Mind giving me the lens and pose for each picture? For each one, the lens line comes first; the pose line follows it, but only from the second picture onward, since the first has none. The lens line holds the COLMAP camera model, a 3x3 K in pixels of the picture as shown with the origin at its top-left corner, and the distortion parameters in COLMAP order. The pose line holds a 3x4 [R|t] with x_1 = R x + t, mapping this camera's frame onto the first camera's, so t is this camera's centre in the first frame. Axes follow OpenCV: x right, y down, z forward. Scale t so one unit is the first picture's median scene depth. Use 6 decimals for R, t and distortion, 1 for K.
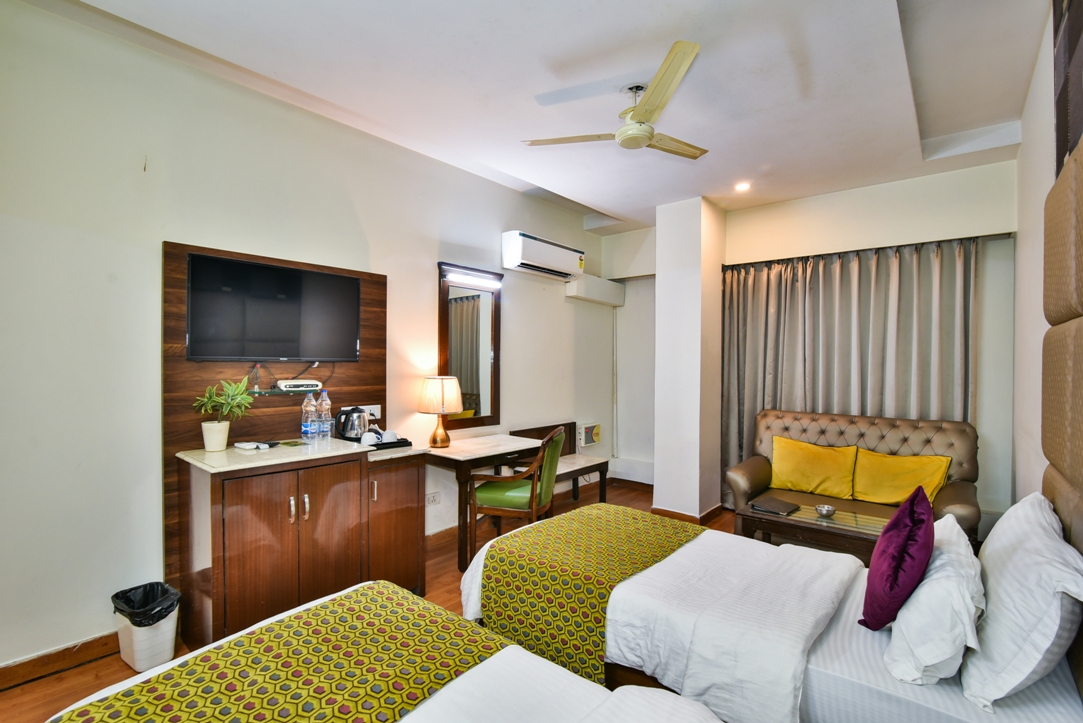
lens RADIAL K [[497.0, 0, 539.2], [0, 497.0, 366.4], [0, 0, 1]] dist [-0.021742, 0.001116]
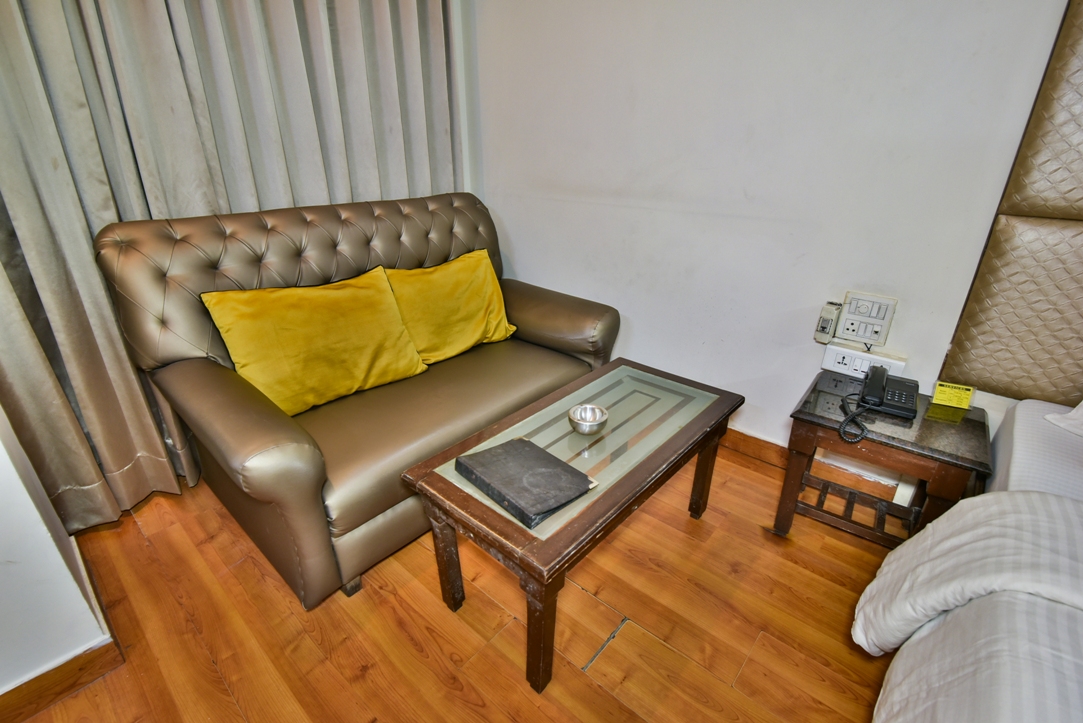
lens RADIAL K [[497.0, 0, 539.2], [0, 497.0, 366.4], [0, 0, 1]] dist [-0.021742, 0.001116]
pose [[0.017689, -0.413776, 0.910207, 0.144484], [0.008183, 0.910379, 0.413695, 0.046193], [-0.999810, 0.000130, 0.019490, 0.808865]]
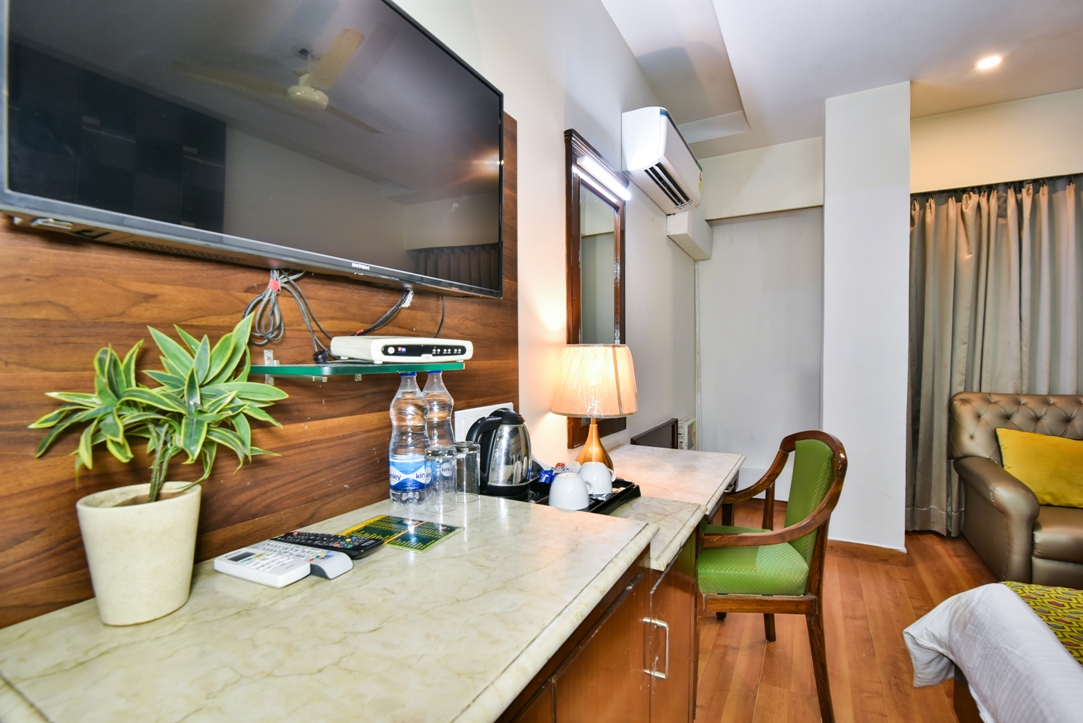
lens RADIAL K [[497.0, 0, 539.2], [0, 497.0, 366.4], [0, 0, 1]] dist [-0.021742, 0.001116]
pose [[0.980167, -0.017268, 0.197420, -0.335524], [0.014509, 0.999776, 0.015409, 0.033101], [-0.197642, -0.012239, 0.980198, 0.476288]]
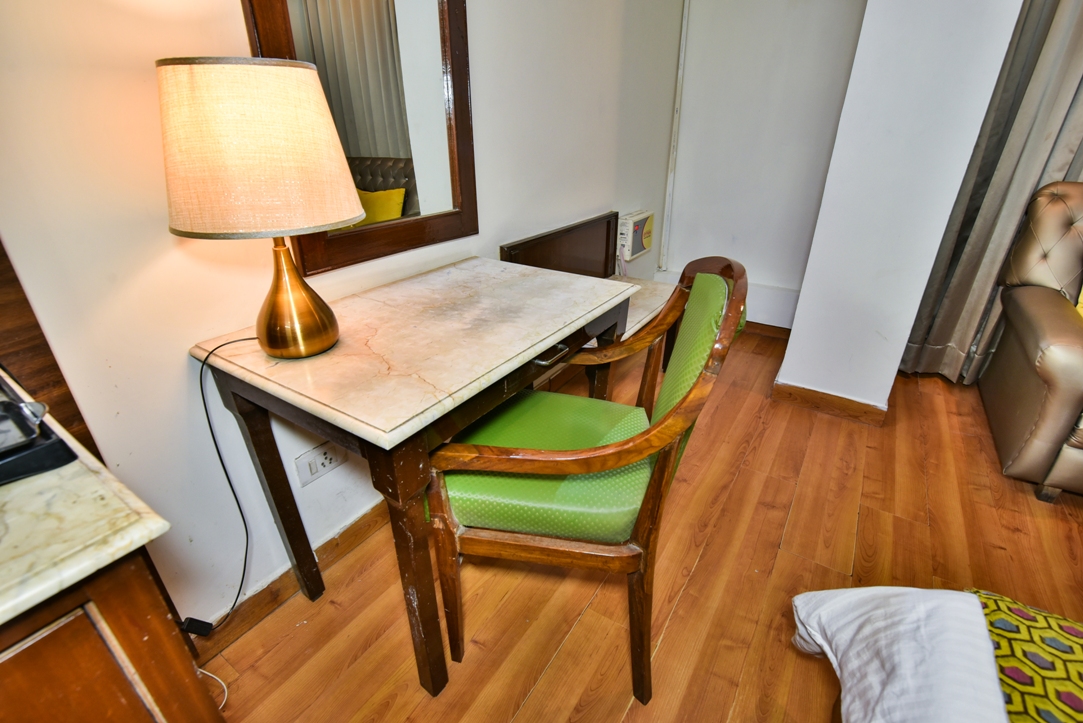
lens RADIAL K [[497.0, 0, 539.2], [0, 497.0, 366.4], [0, 0, 1]] dist [-0.021742, 0.001116]
pose [[0.992040, -0.063788, 0.108569, -0.090660], [0.010470, 0.900997, 0.433699, 0.047011], [-0.125486, -0.429110, 0.894493, 0.668156]]
